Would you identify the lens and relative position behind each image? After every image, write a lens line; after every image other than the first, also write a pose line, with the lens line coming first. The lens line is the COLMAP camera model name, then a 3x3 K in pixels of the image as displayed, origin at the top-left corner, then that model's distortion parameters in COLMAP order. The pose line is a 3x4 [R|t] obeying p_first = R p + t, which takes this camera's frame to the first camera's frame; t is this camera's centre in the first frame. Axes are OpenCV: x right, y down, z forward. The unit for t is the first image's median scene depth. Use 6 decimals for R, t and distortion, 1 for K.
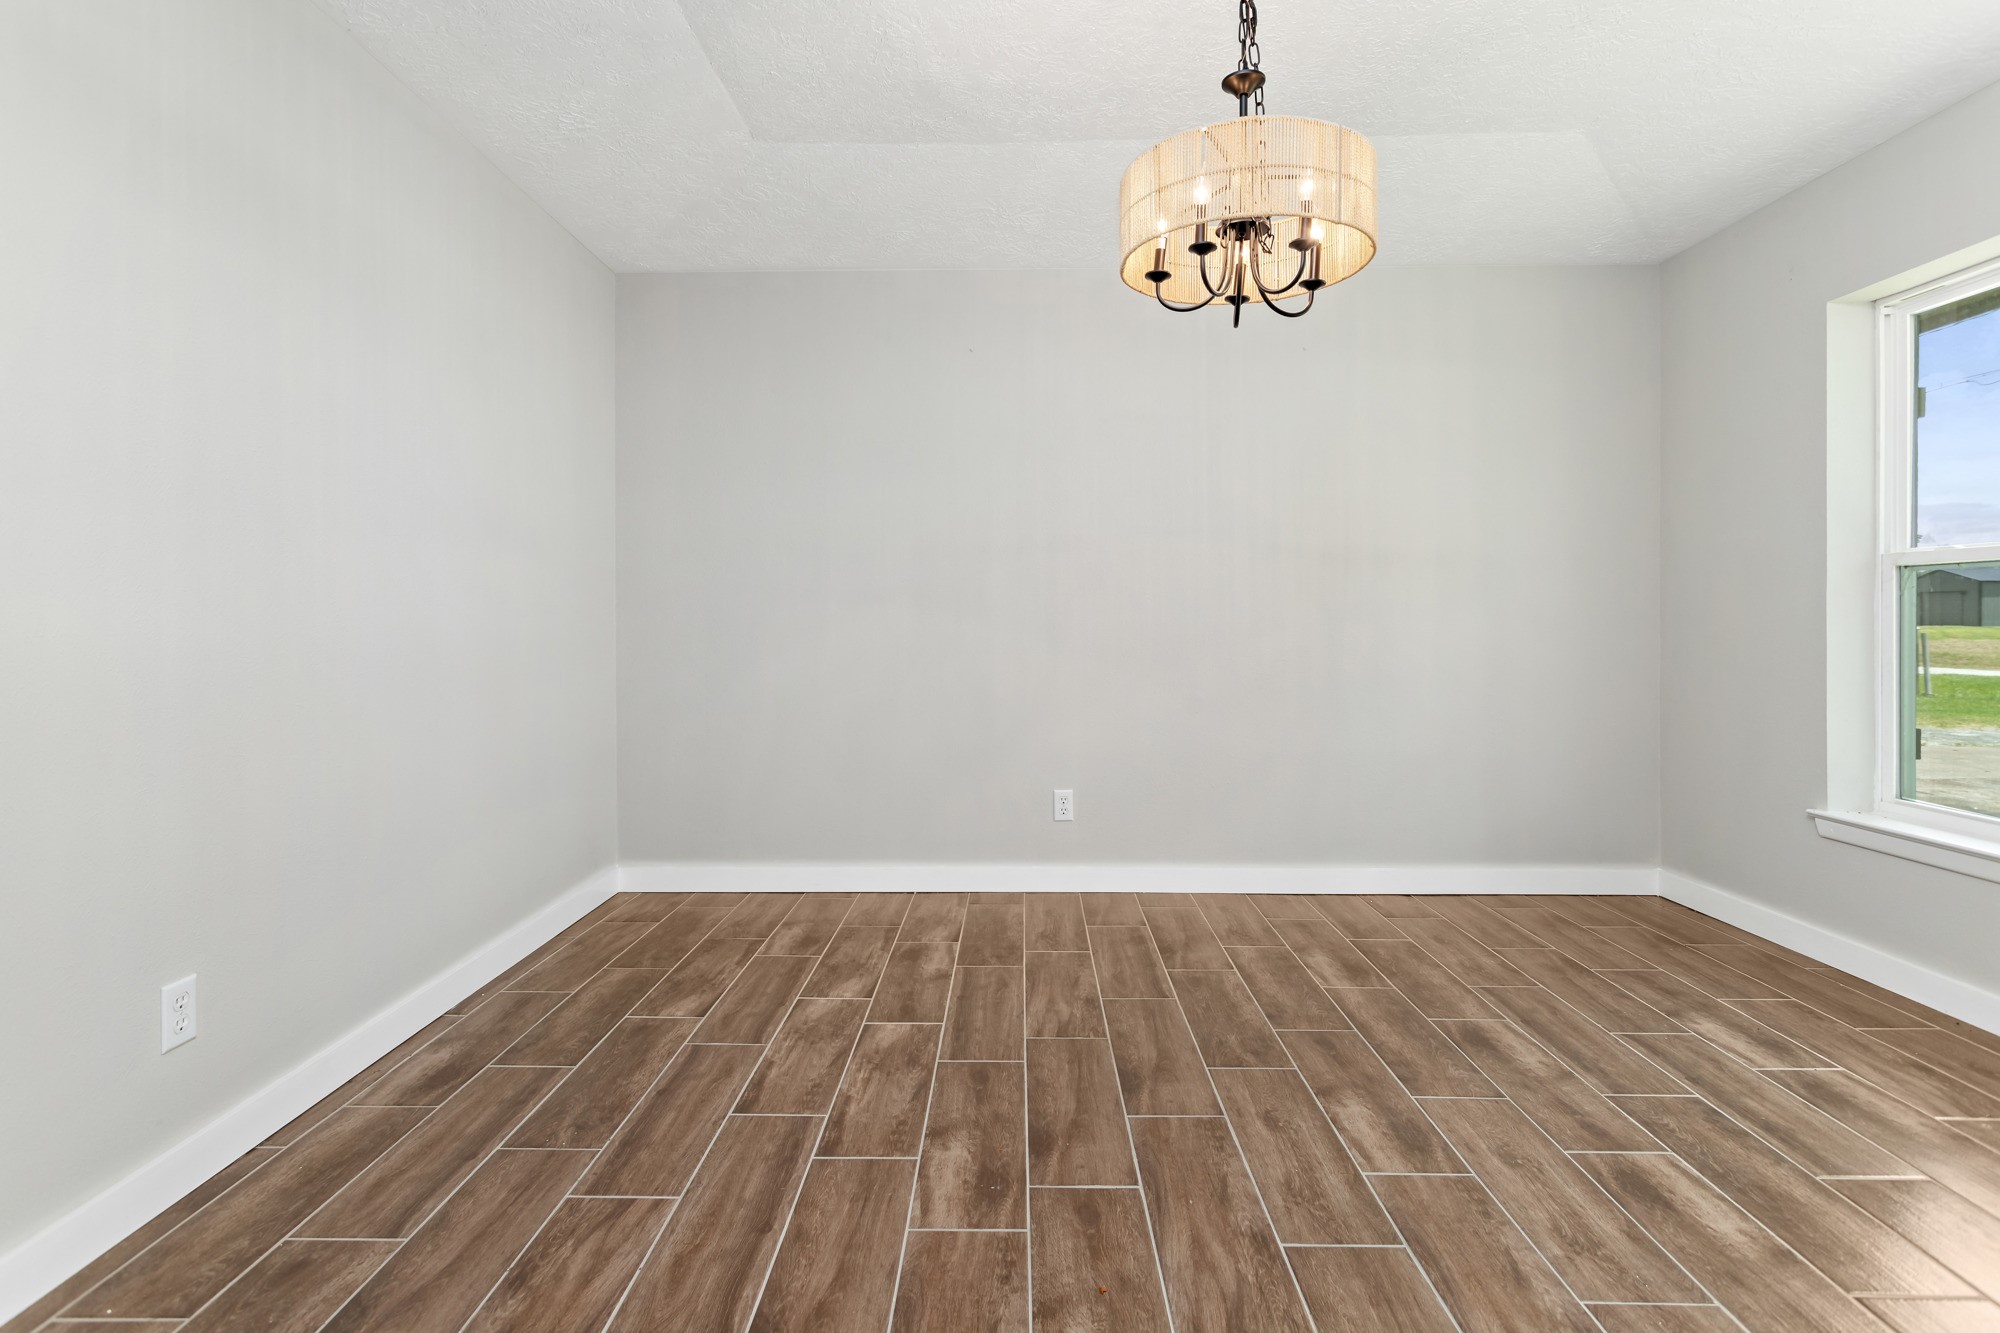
lens RADIAL K [[955.9, 0, 990.2], [0, 955.9, 649.5], [0, 0, 1]] dist [0.002424, 0.001329]
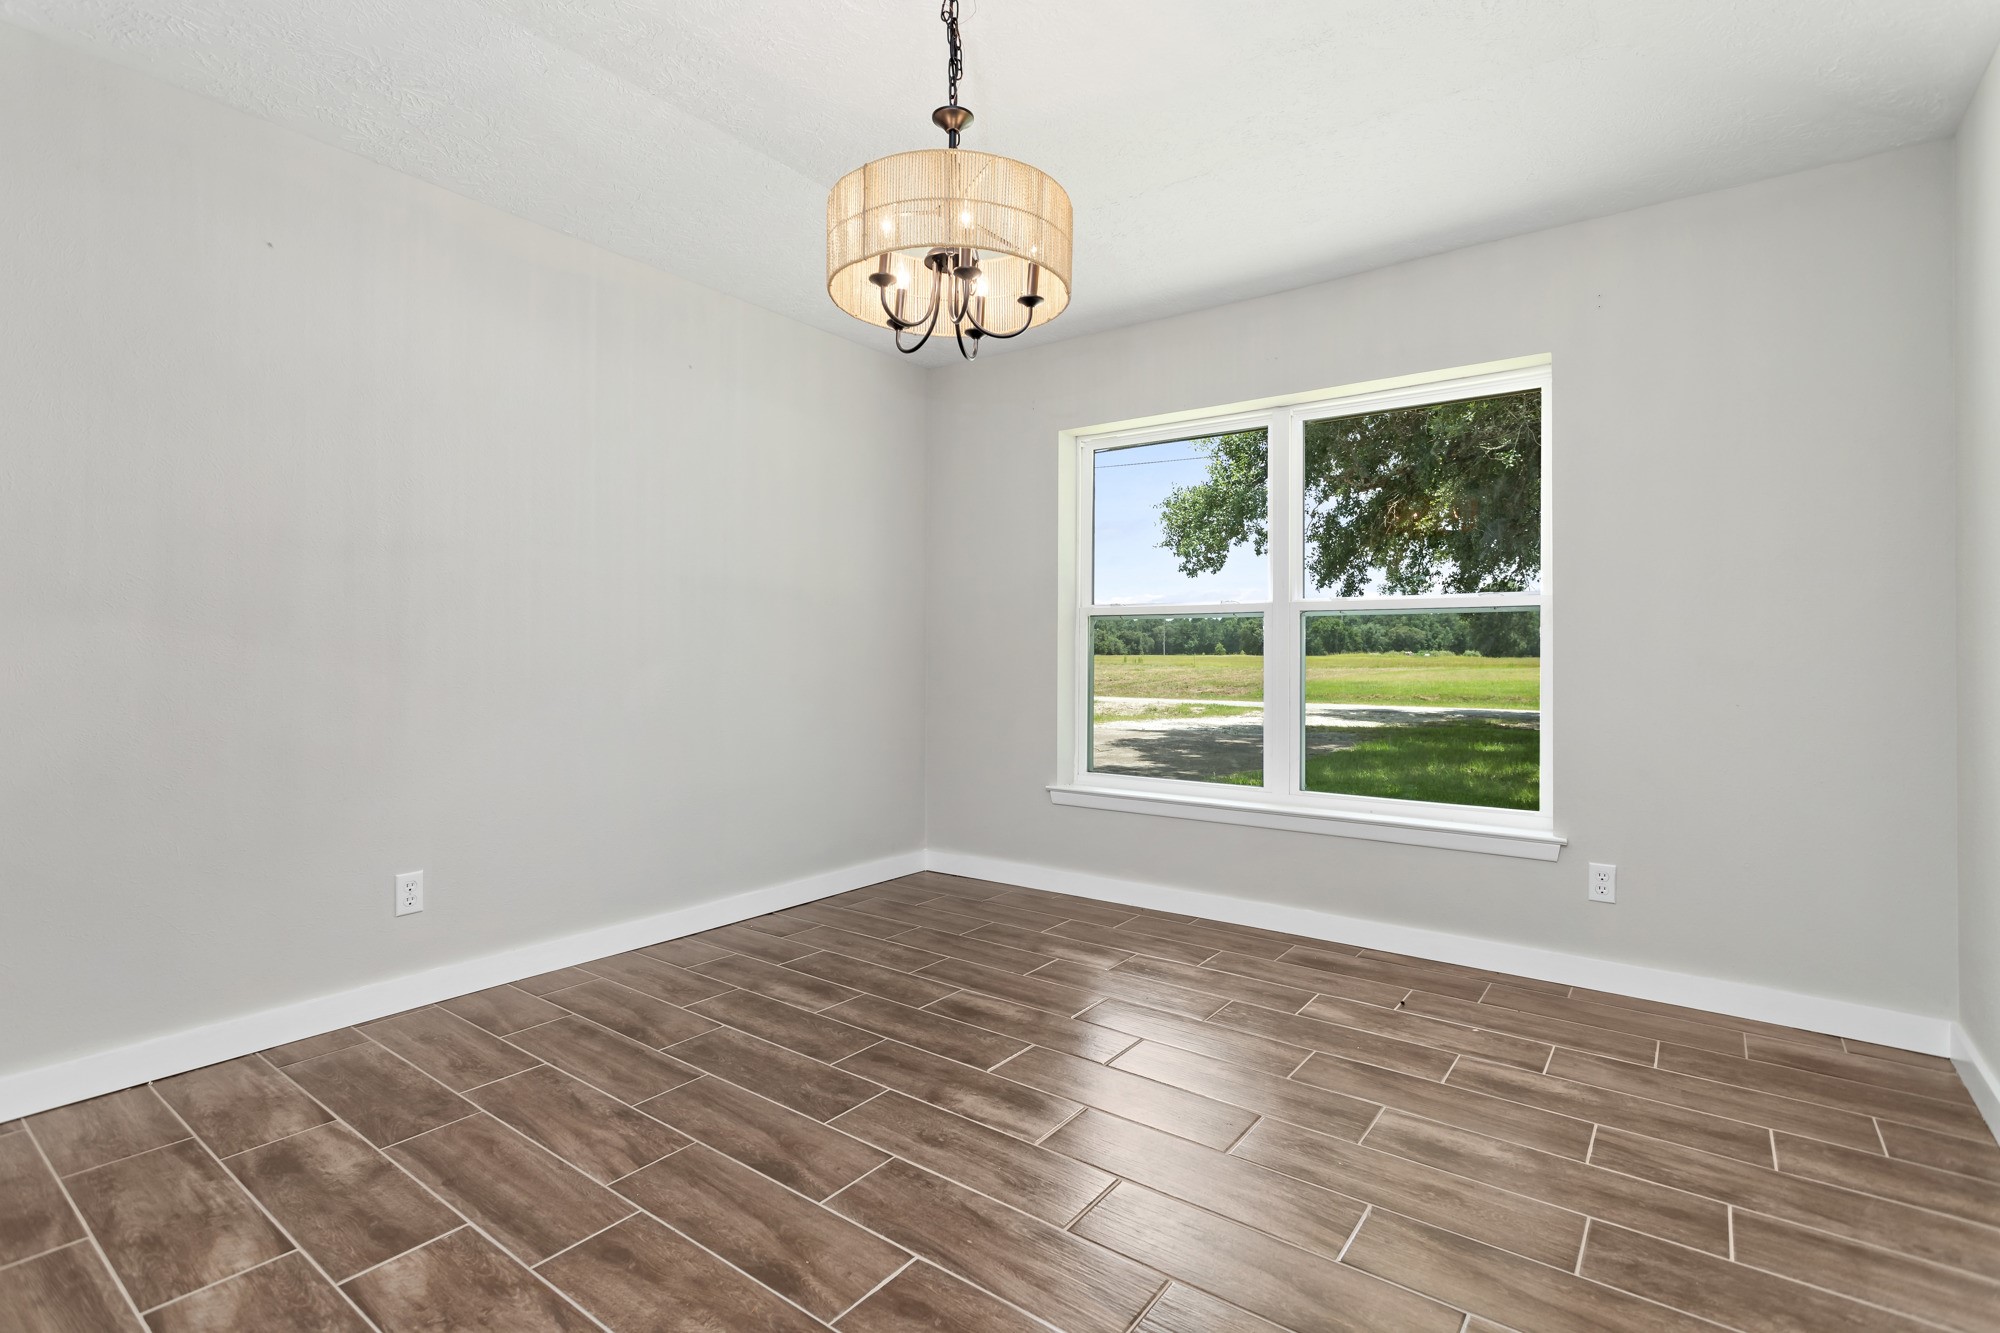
lens RADIAL K [[955.9, 0, 997.4], [0, 955.9, 660.4], [0, 0, 1]] dist [0.002424, 0.001329]
pose [[0.578059, 0.000538, 0.815995, -0.378954], [0.018074, 0.999746, -0.013463, -0.000362], [-0.815795, 0.022531, 0.577902, 0.266953]]
